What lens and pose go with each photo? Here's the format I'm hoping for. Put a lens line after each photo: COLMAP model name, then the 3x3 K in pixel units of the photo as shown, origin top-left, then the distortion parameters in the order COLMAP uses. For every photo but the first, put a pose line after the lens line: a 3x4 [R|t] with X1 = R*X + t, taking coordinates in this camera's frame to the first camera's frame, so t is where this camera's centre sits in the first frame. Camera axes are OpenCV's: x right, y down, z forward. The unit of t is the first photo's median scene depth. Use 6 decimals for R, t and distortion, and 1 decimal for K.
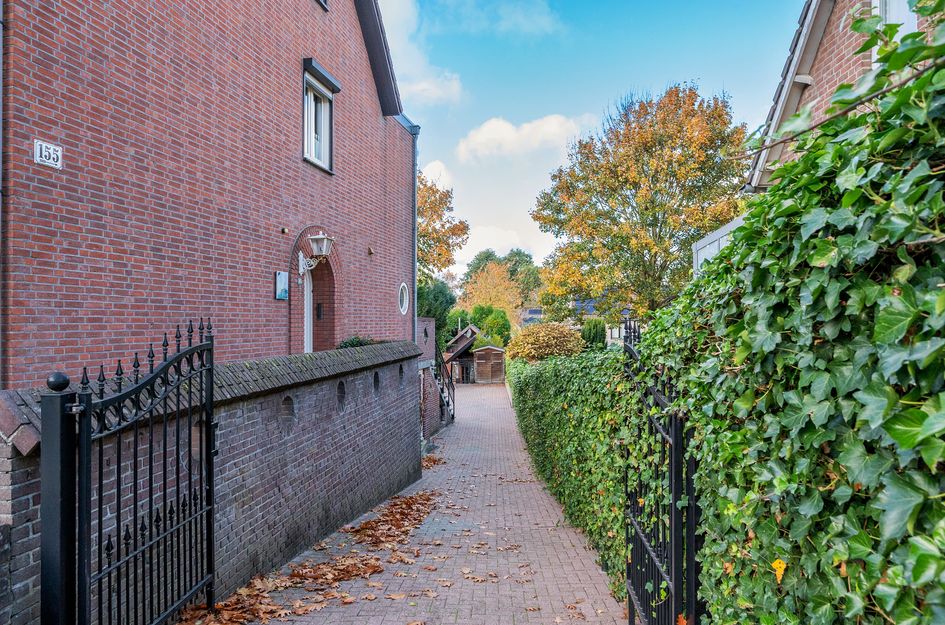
lens RADIAL K [[604.8, 0, 472.5], [0, 604.8, 312.5], [0, 0, 1]] dist [0.003724, 0.001494]
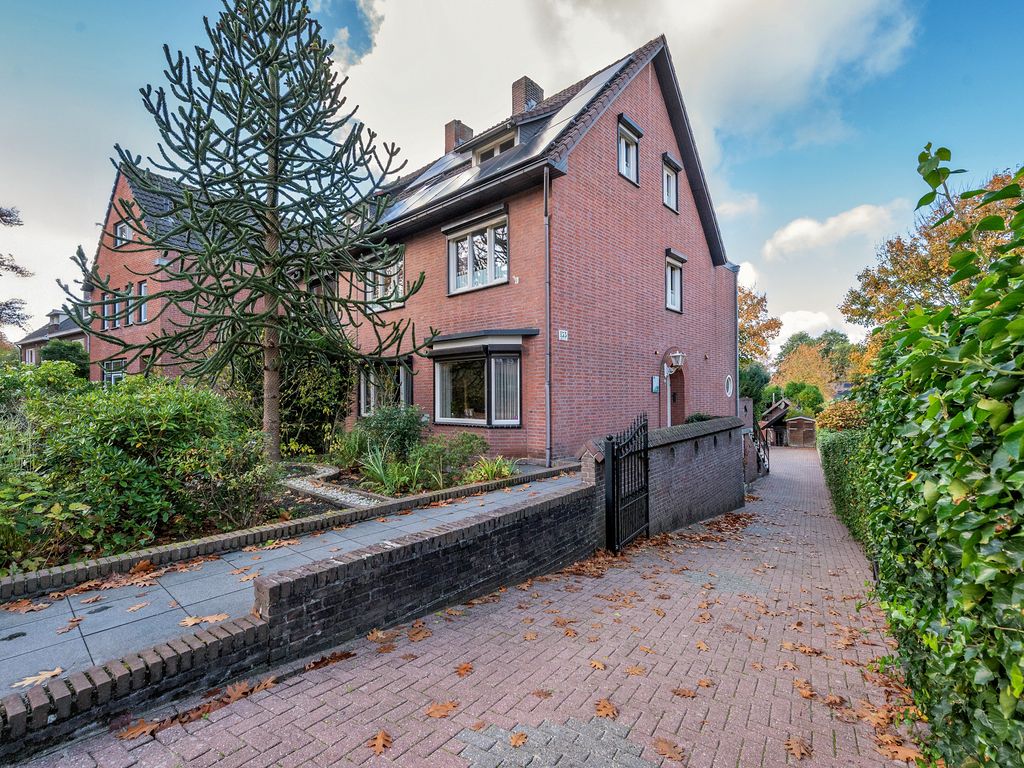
lens RADIAL K [[475.0, 0, 517.5], [0, 475.0, 393.8], [0, 0, 1]] dist [-0.000675, -0.000210]
pose [[0.868904, -0.007761, -0.494920, 0.013164], [0.016728, 0.999766, 0.013691, -0.037133], [0.494698, -0.020175, 0.868830, -0.331355]]
